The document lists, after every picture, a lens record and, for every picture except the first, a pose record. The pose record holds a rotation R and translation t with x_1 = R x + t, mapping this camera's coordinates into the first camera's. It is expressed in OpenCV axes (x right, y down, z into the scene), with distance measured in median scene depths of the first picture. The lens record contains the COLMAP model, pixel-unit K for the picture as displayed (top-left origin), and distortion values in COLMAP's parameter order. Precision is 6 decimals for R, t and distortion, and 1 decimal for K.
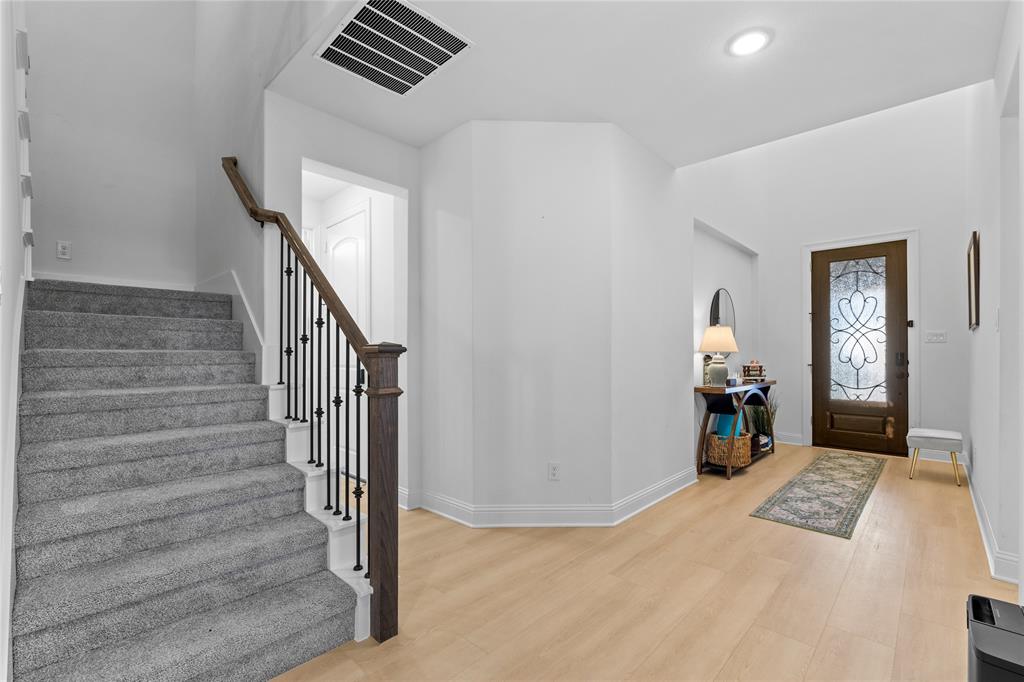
lens RADIAL K [[451.1, 0, 513.8], [0, 451.1, 353.3], [0, 0, 1]] dist [-0.007532, 0.000215]
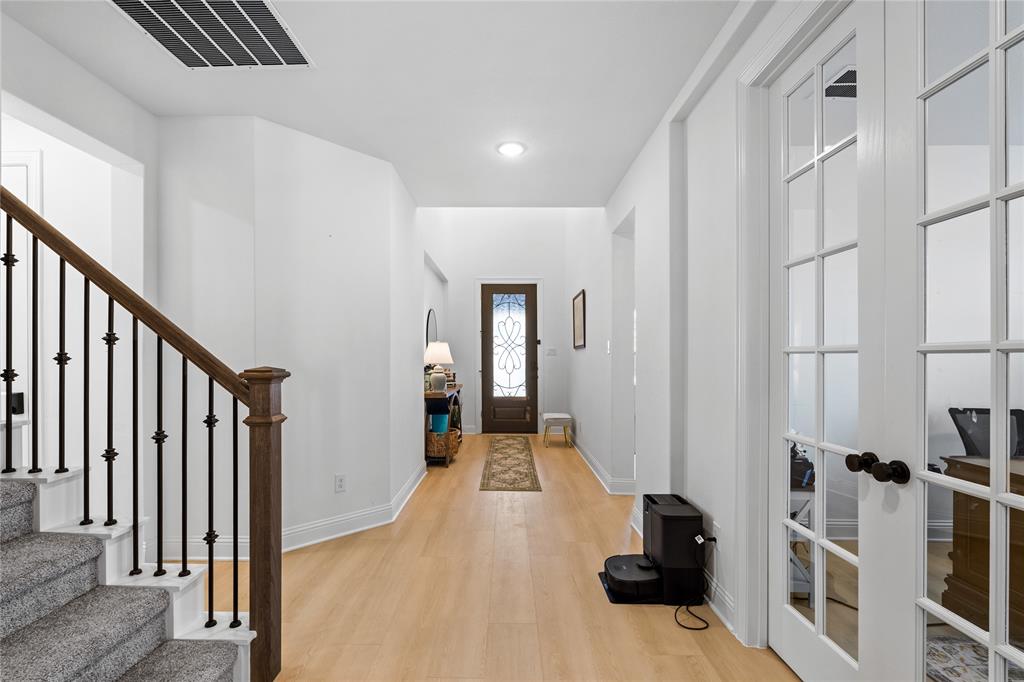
lens RADIAL K [[451.1, 0, 513.8], [0, 451.1, 353.3], [0, 0, 1]] dist [-0.007532, 0.000215]
pose [[0.728074, 0.009272, 0.685436, -0.226023], [-0.003774, 0.999948, -0.009517, -0.018798], [-0.685488, 0.004342, 0.728071, -0.017929]]
